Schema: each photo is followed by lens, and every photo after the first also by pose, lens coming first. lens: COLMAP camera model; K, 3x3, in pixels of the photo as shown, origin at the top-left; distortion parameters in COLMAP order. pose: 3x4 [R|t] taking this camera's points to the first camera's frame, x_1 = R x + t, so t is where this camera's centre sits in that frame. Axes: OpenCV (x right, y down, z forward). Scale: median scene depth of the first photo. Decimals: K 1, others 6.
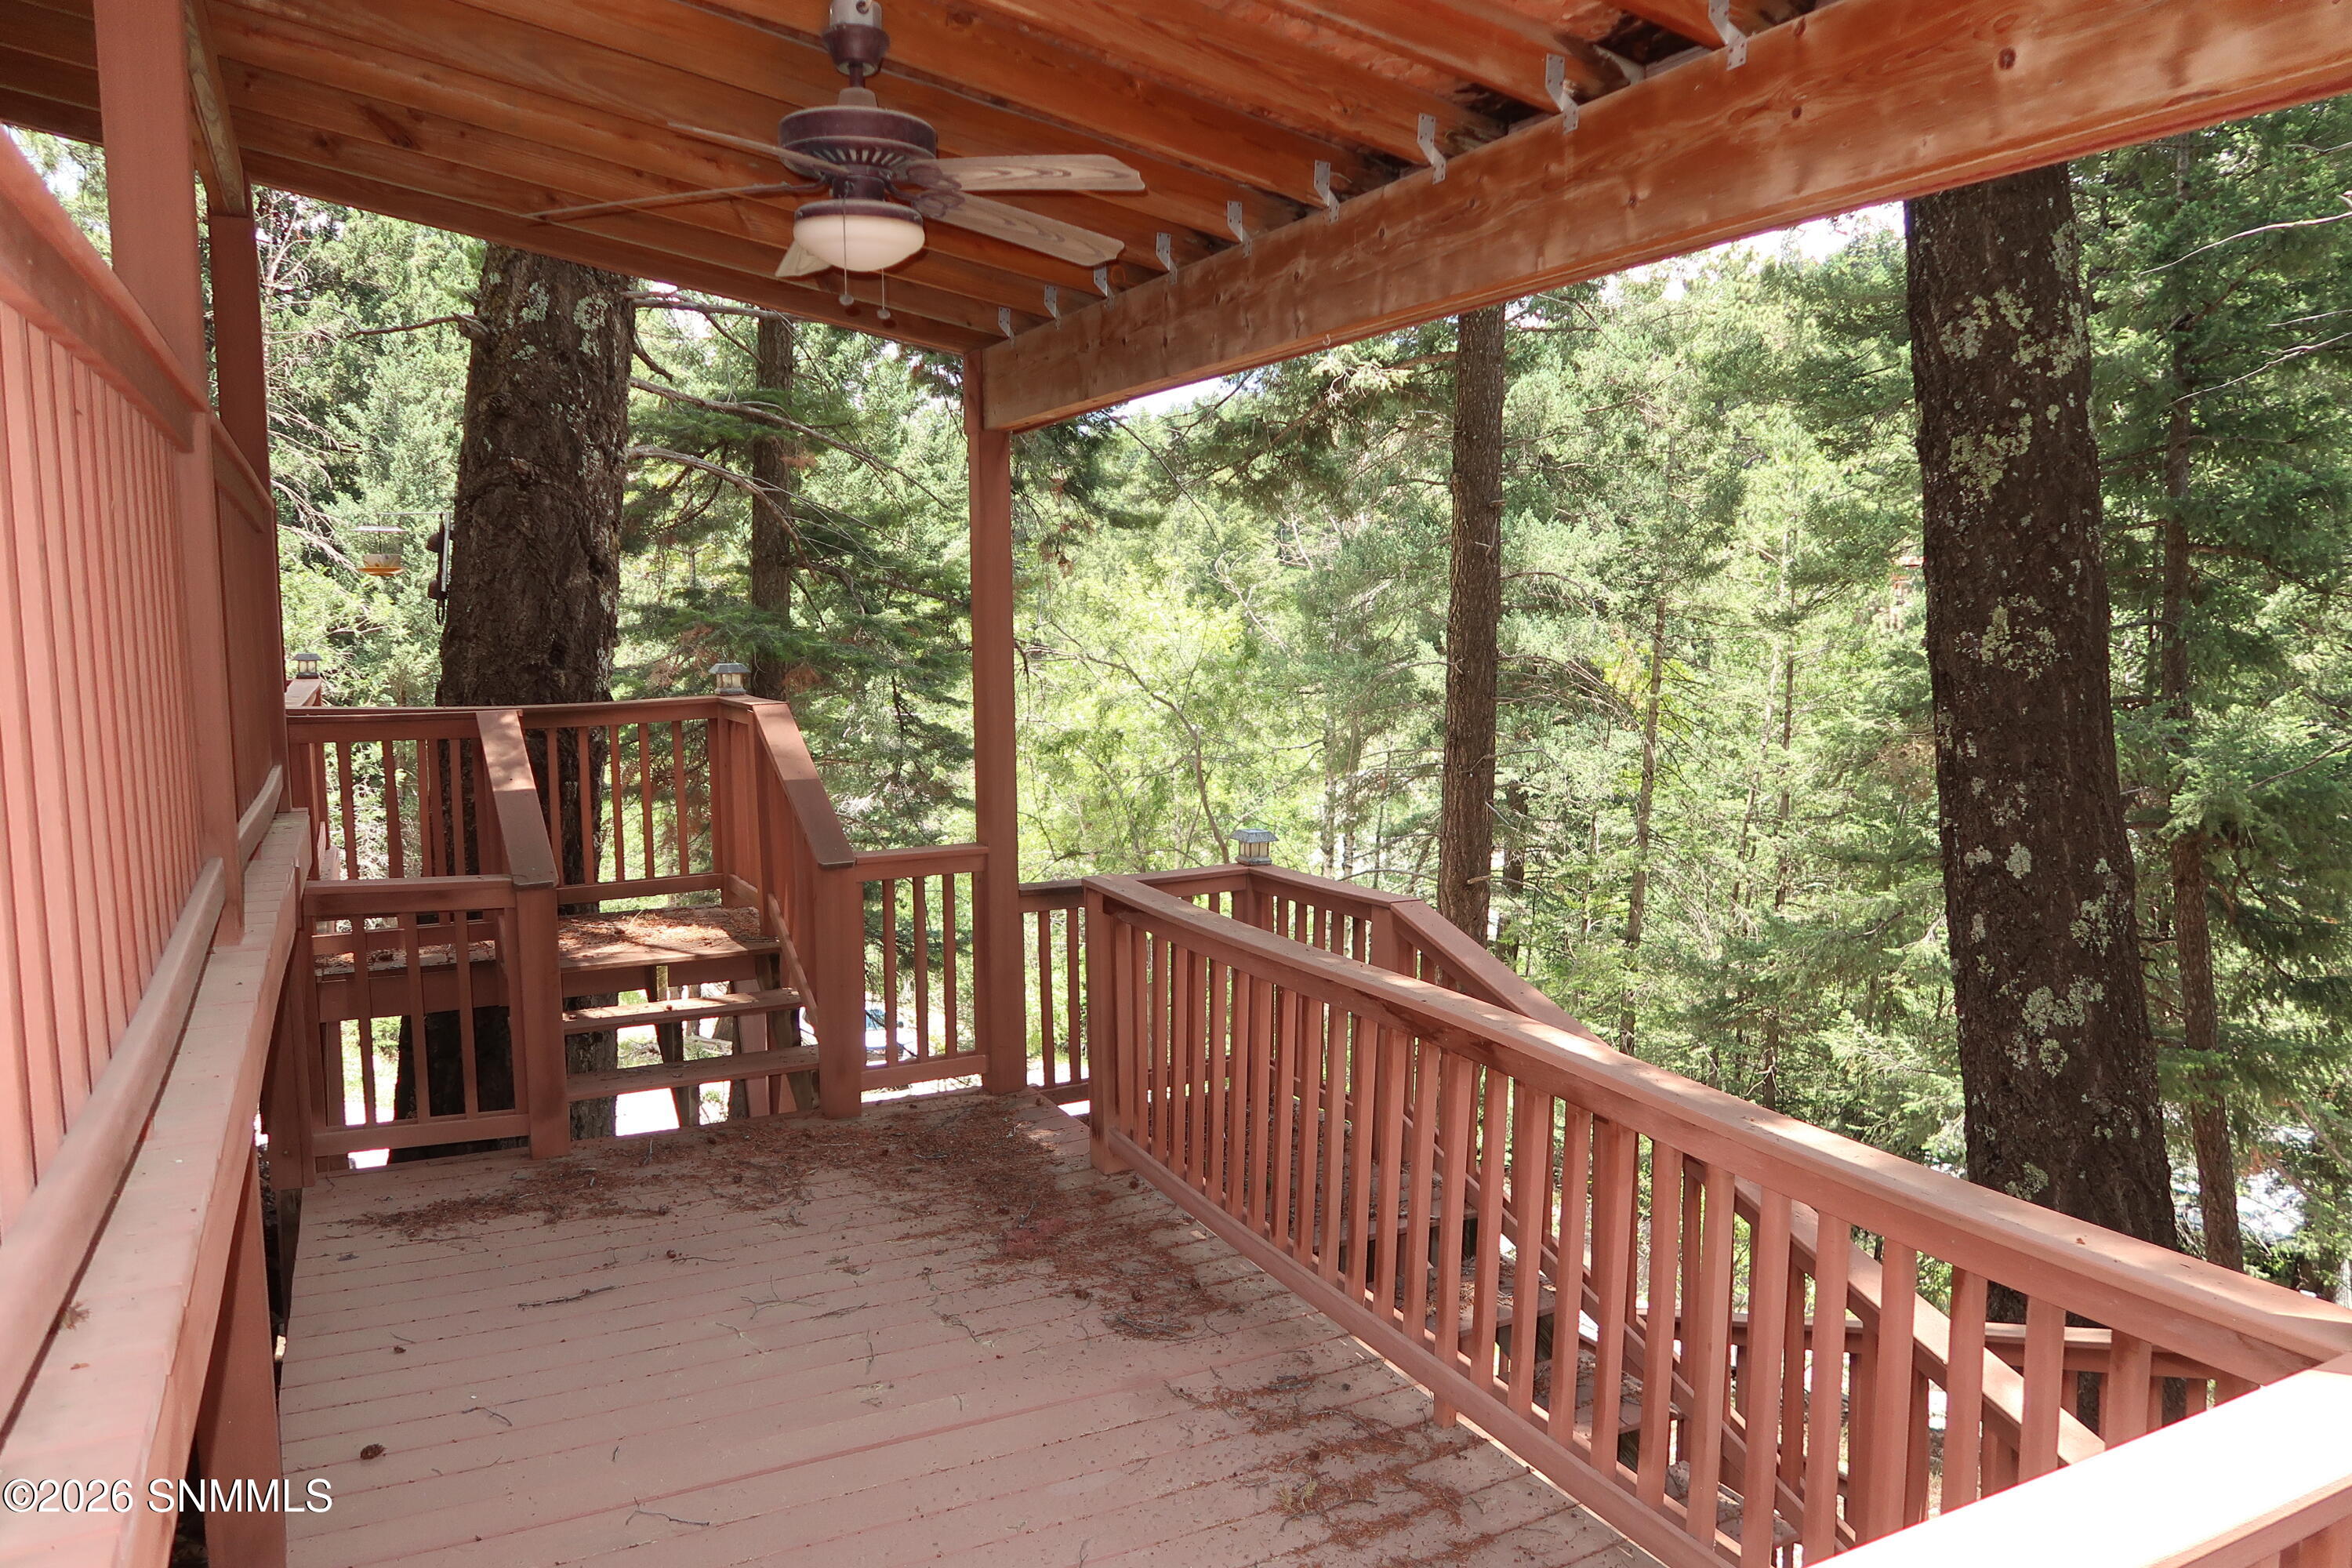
lens RADIAL K [[1650.8, 0, 1207.8], [0, 1650.8, 781.0], [0, 0, 1]] dist [-0.042434, 0.001454]
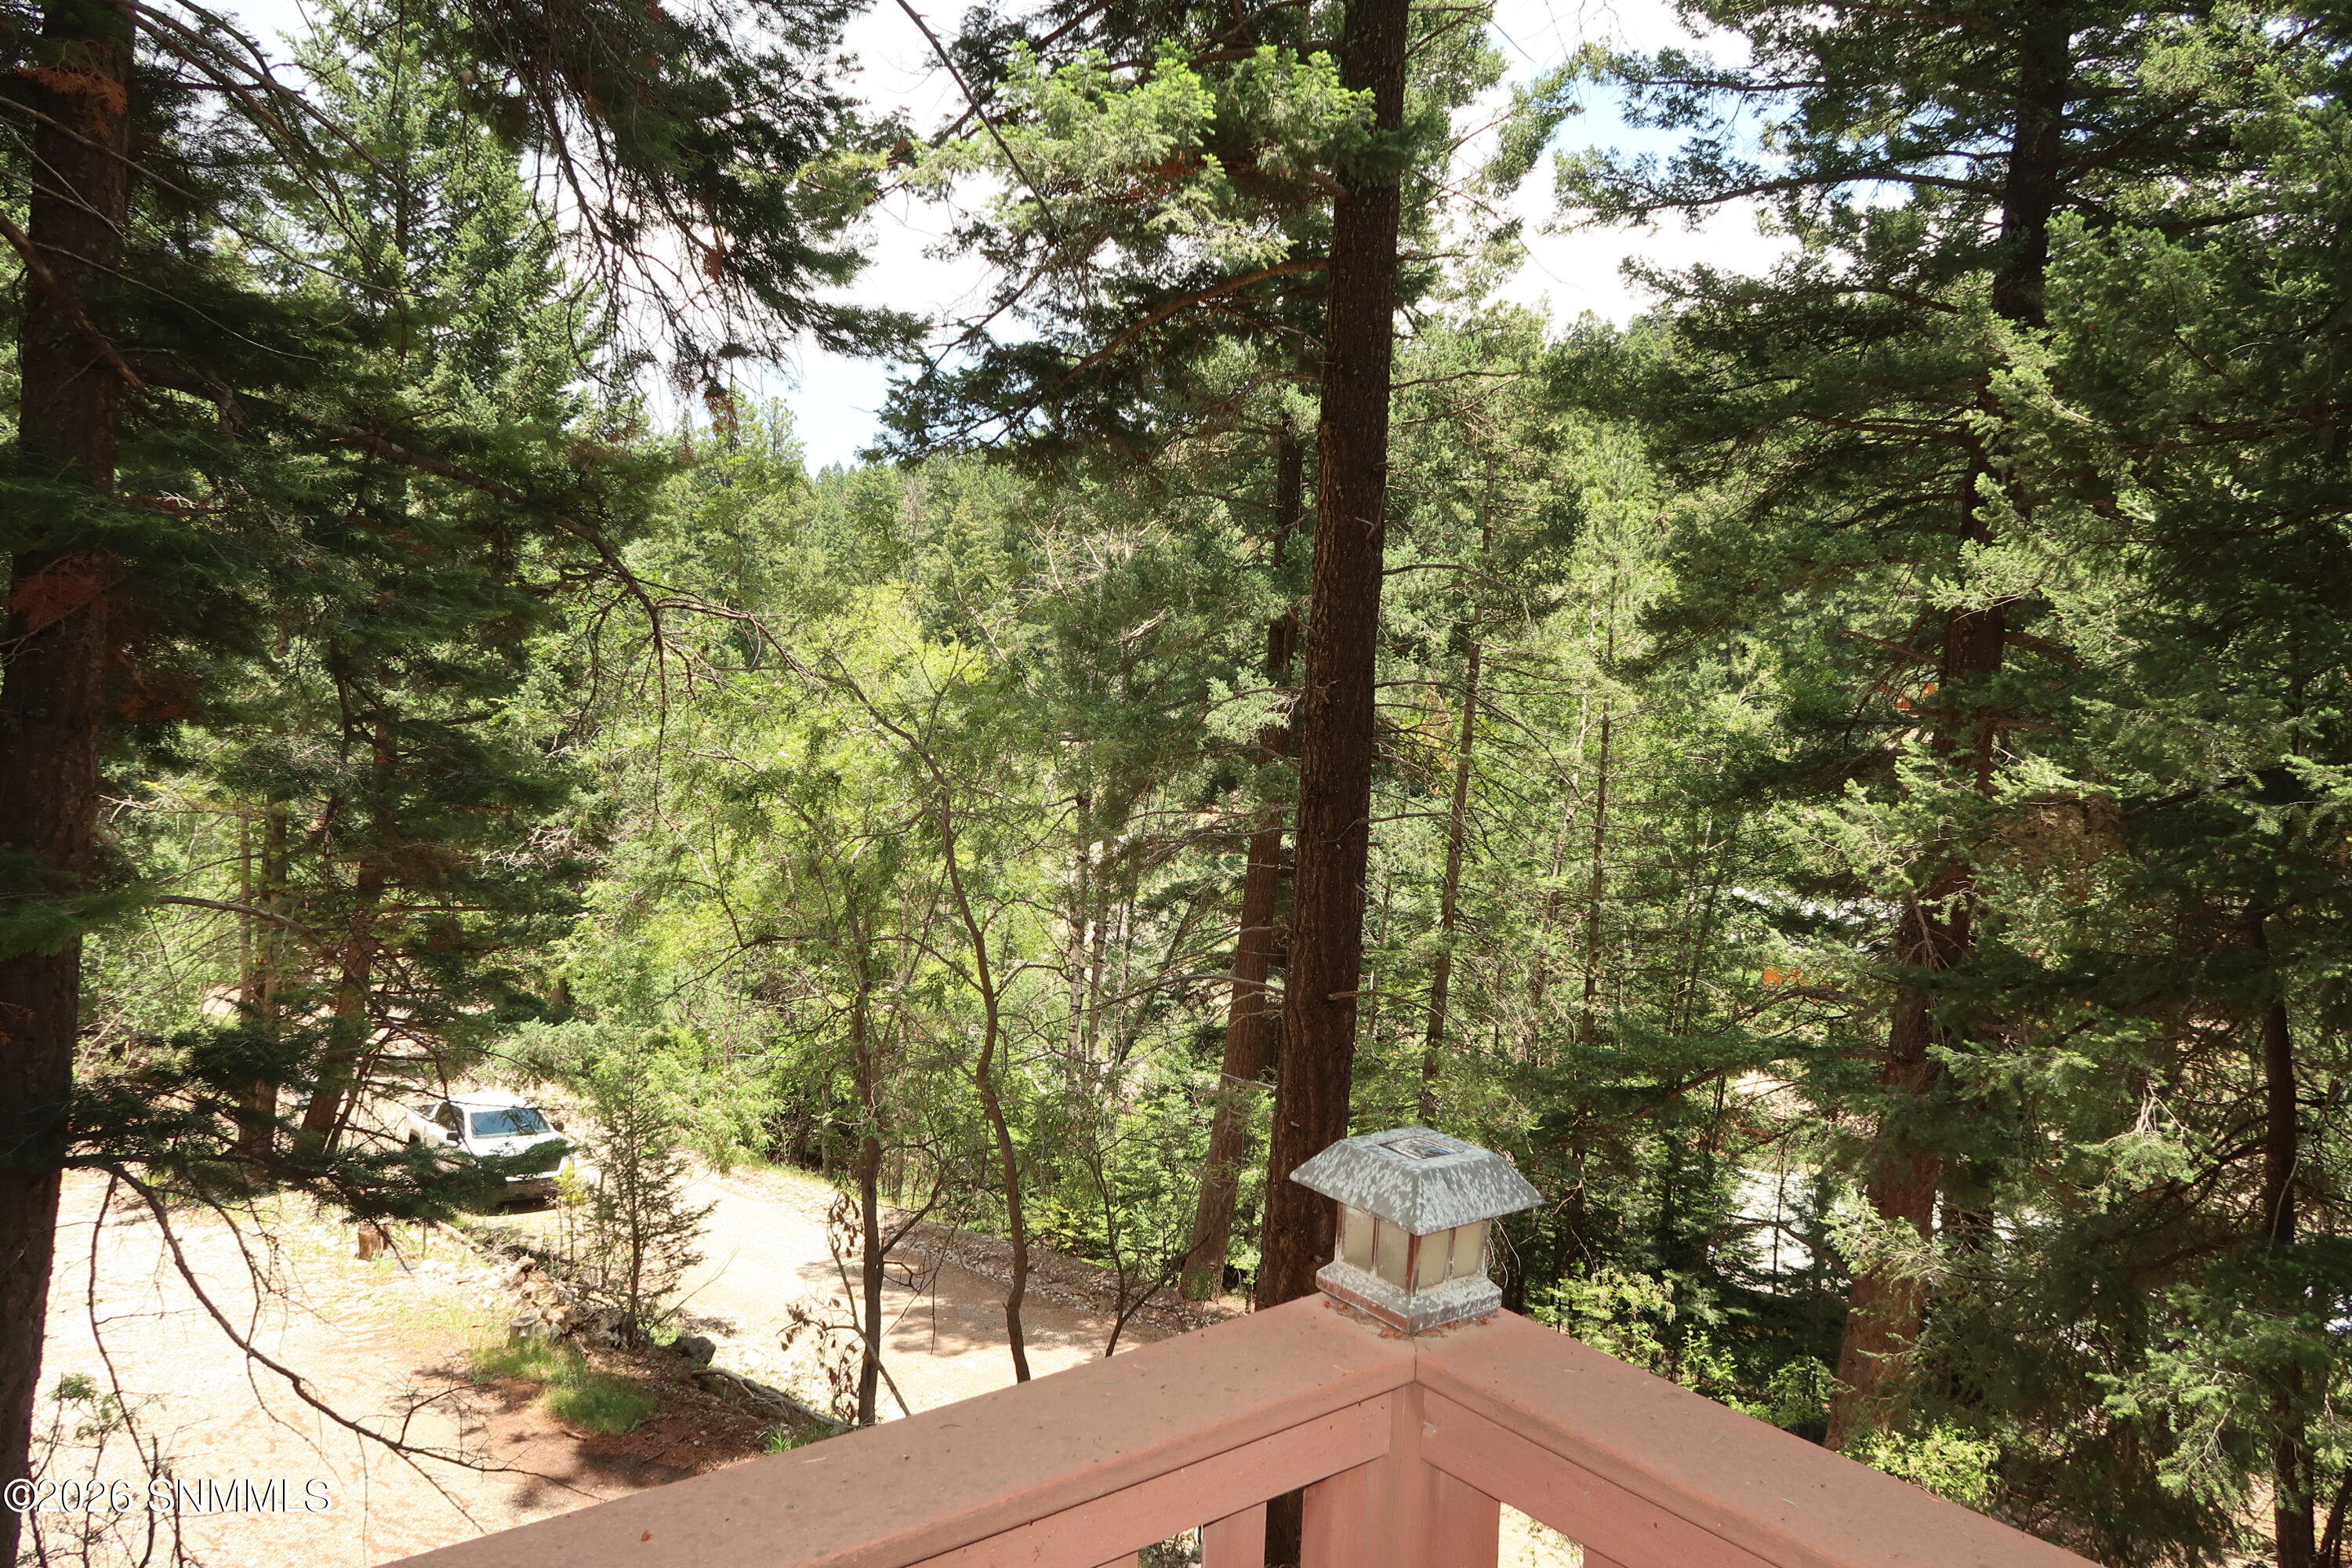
lens RADIAL K [[1628.0, 0, 1189.0], [0, 1628.0, 777.4], [0, 0, 1]] dist [-0.025732, 0.002722]
pose [[0.987515, 0.026605, 0.155262, -0.021567], [-0.020124, 0.998865, -0.043170, -0.000253], [-0.156234, 0.039506, 0.986930, 0.511773]]
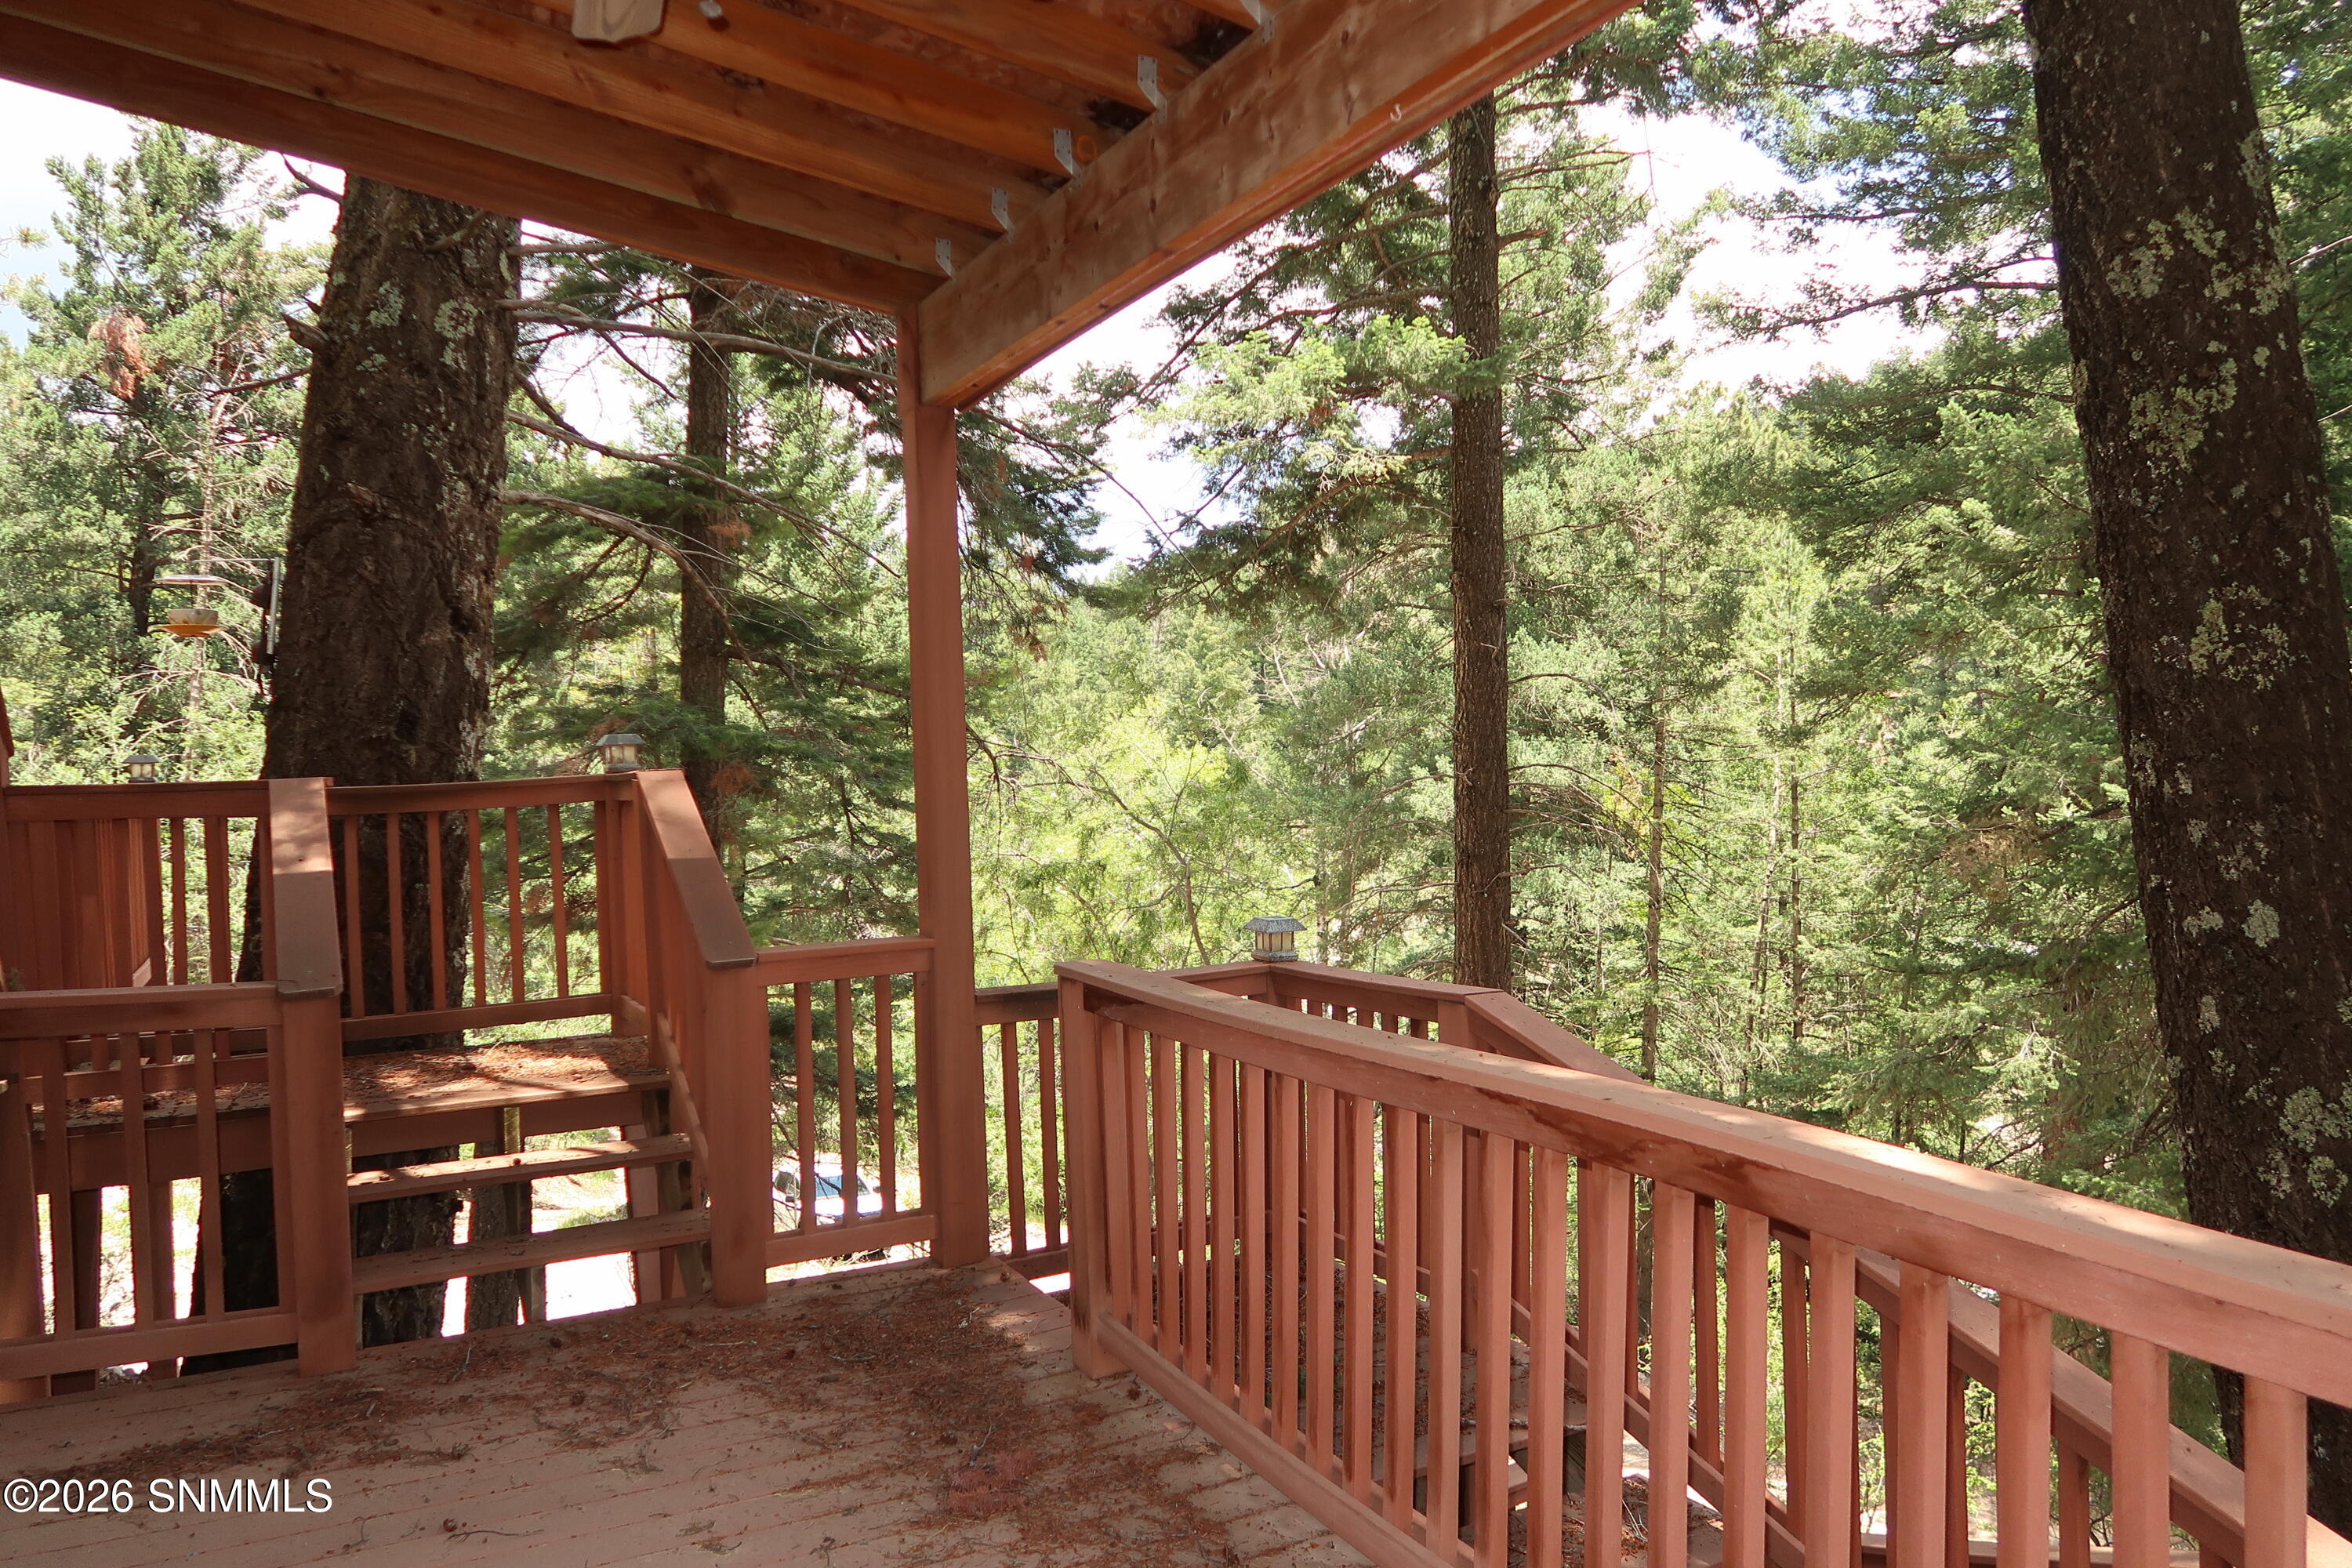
lens RADIAL K [[1628.0, 0, 1189.0], [0, 1628.0, 777.4], [0, 0, 1]] dist [-0.025732, 0.002722]
pose [[0.999656, -0.026234, 0.000630, -0.008014], [0.026168, 0.994809, -0.098337, 0.027566], [0.001953, 0.098320, 0.995153, 0.152856]]
